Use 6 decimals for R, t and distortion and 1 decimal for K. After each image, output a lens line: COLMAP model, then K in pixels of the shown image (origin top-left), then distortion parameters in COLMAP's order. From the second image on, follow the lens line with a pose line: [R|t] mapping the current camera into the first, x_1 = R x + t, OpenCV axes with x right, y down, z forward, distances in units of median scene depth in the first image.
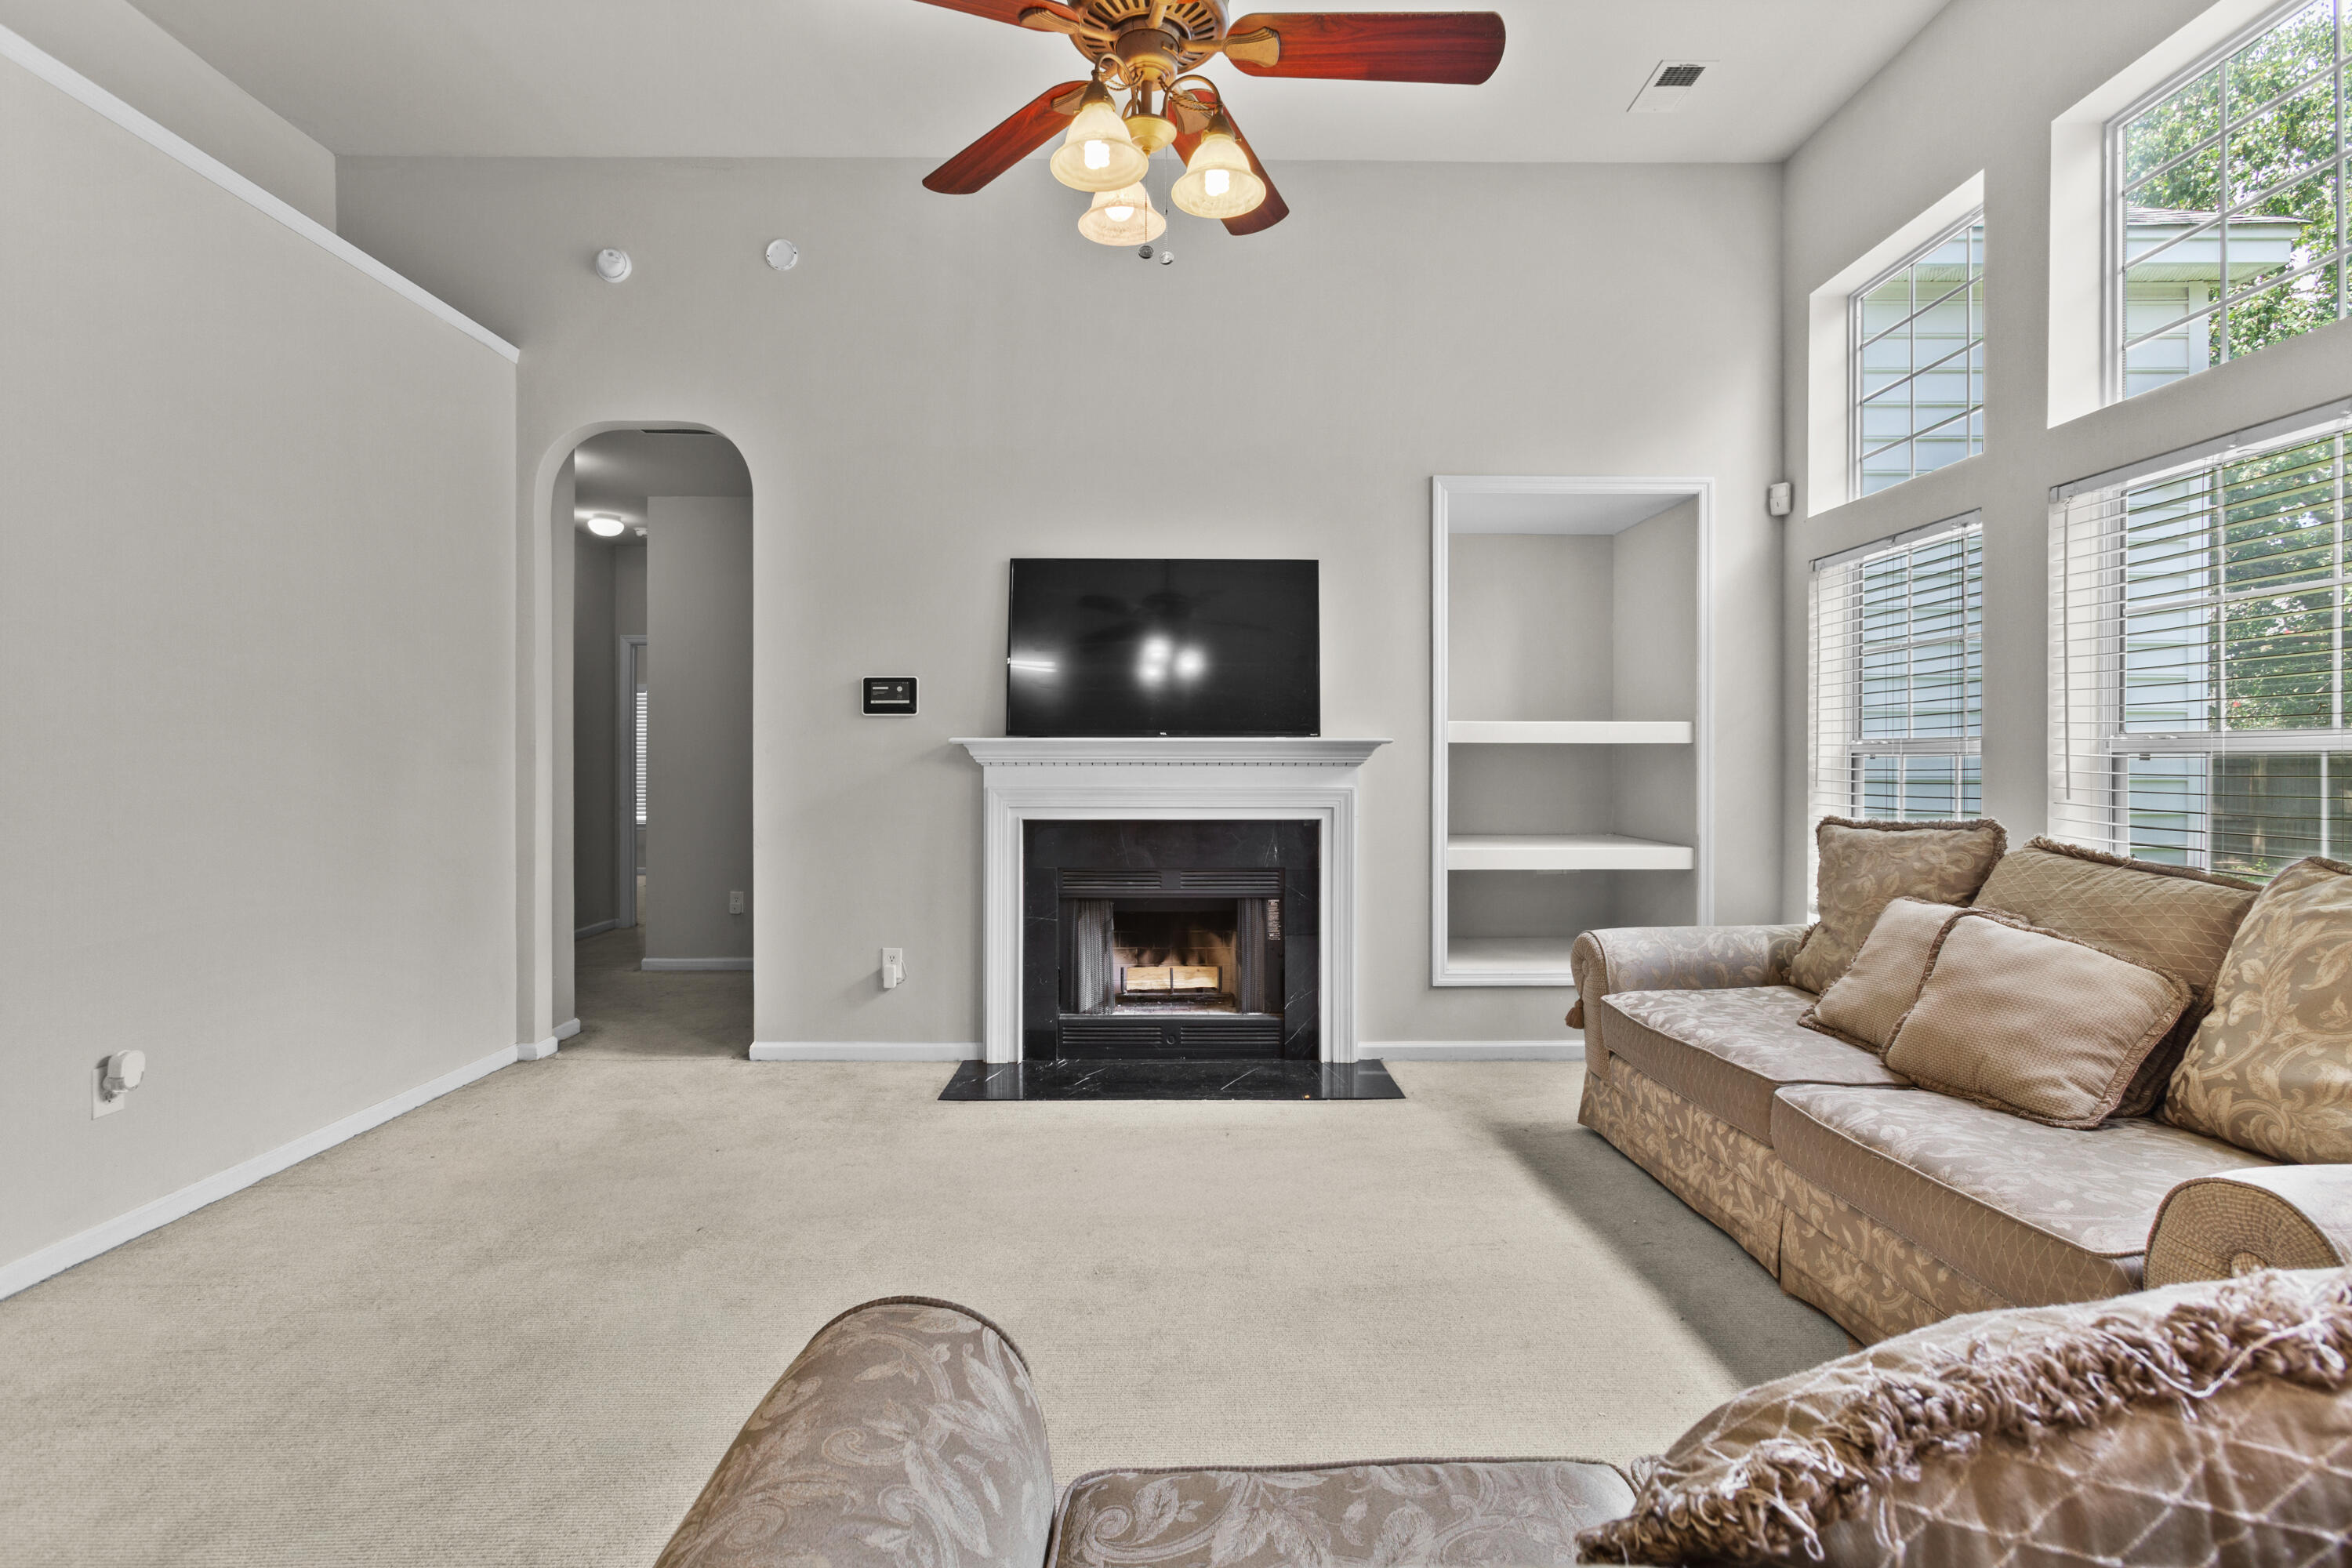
lens RADIAL K [[1054.7, 0, 1176.2], [0, 1054.7, 778.0], [0, 0, 1]] dist [-0.039598, 0.044713]
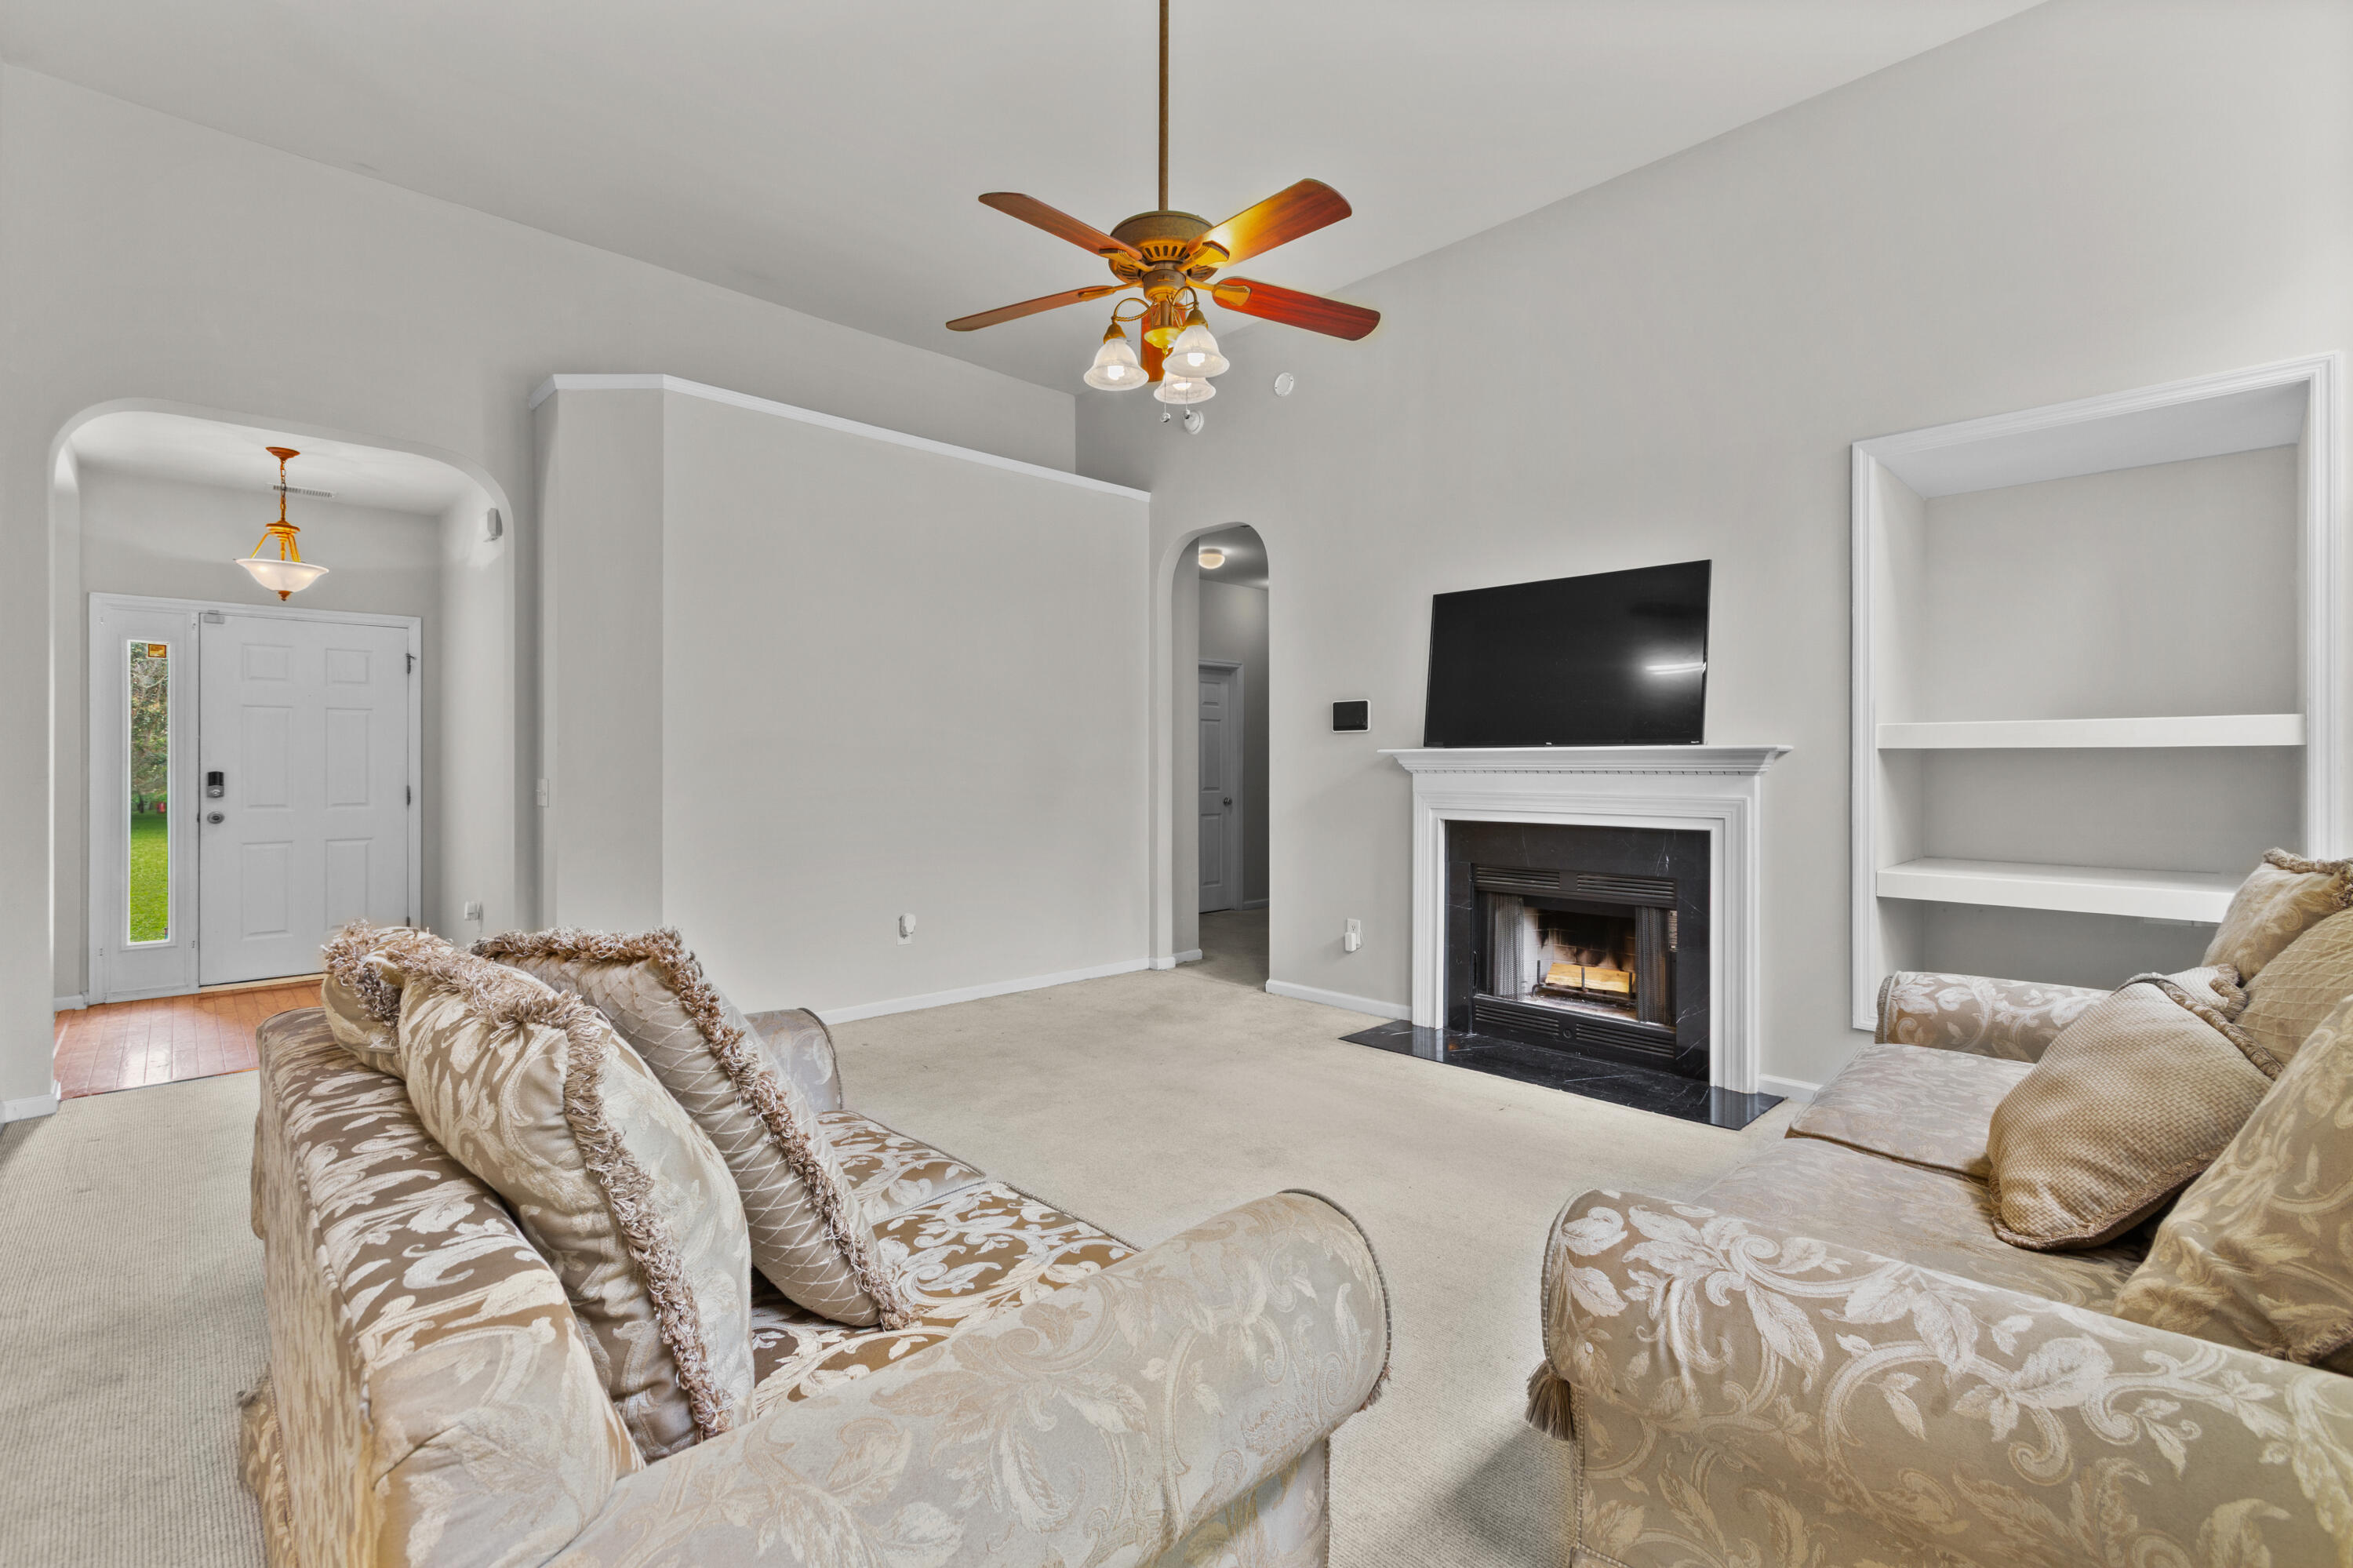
lens RADIAL K [[1043.3, 0, 1192.7], [0, 1043.3, 771.9], [0, 0, 1]] dist [-0.005944, 0.008605]
pose [[0.700045, 0.003859, -0.714088, 0.477946], [-0.008074, 0.999964, -0.002511, -0.007493], [0.714053, 0.007523, 0.700051, 0.000927]]
